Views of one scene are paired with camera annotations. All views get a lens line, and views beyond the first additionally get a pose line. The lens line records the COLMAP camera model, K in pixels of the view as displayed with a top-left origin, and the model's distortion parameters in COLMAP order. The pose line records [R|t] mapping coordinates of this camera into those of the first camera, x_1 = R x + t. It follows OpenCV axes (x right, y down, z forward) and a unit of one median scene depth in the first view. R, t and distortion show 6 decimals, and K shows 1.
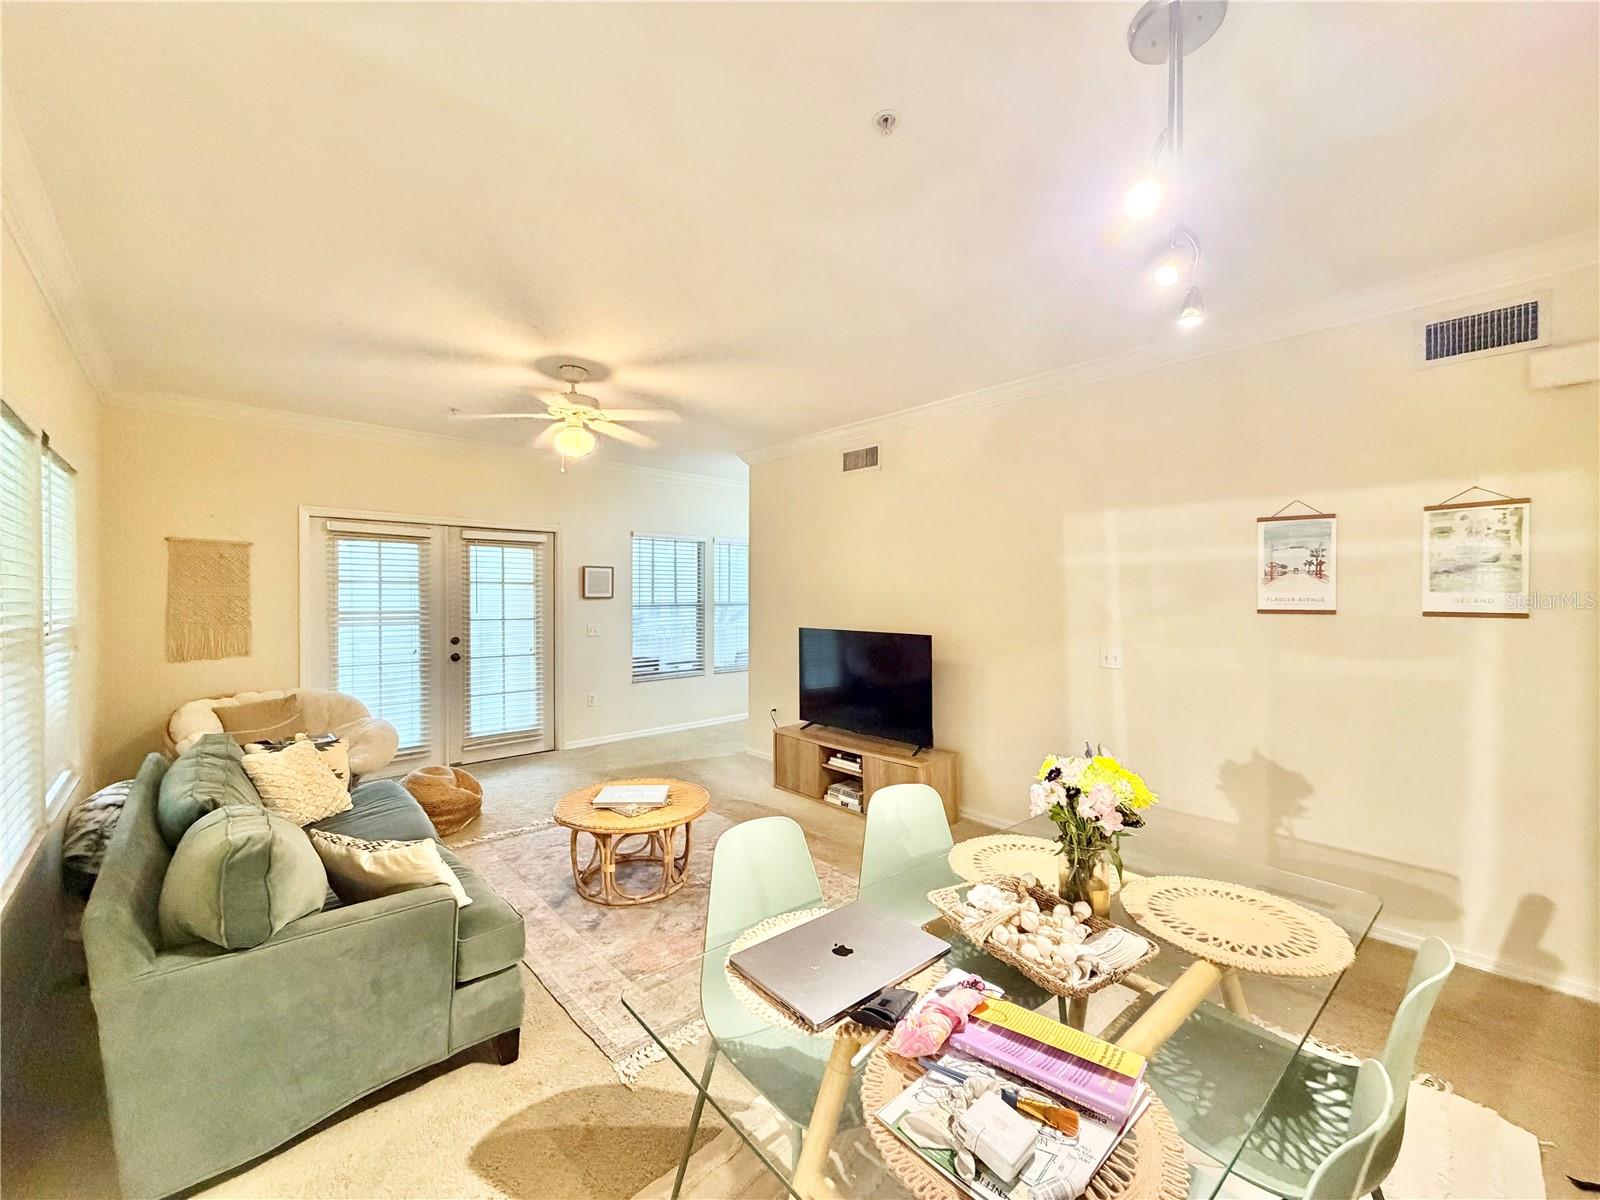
lens RADIAL K [[640.5, 0, 793.2], [0, 640.5, 600.2], [0, 0, 1]] dist [0.000092, 0.000114]
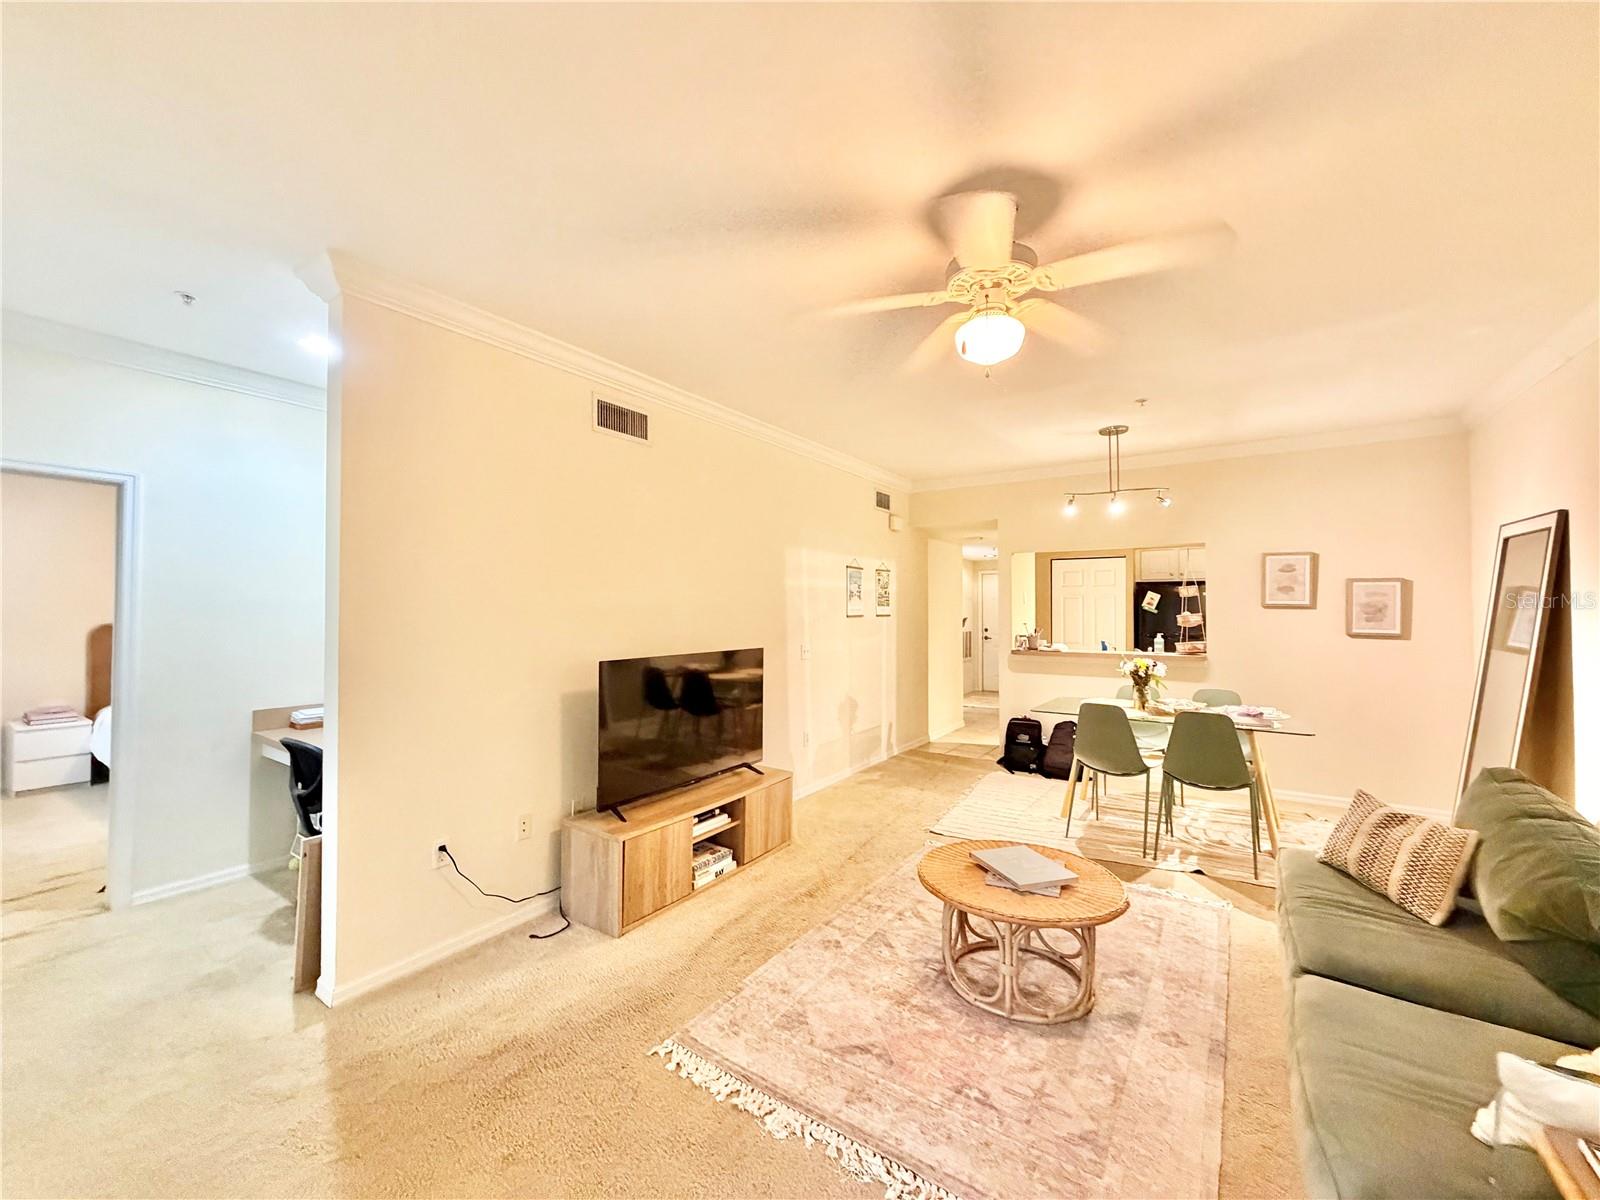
lens RADIAL K [[640.5, 0, 793.2], [0, 640.5, 600.2], [0, 0, 1]] dist [0.000092, 0.000114]
pose [[-0.234267, 0.009294, 0.972128, -0.867671], [0.005832, 0.999950, -0.008155, -0.013299], [-0.972155, 0.003759, -0.234309, 1.335214]]
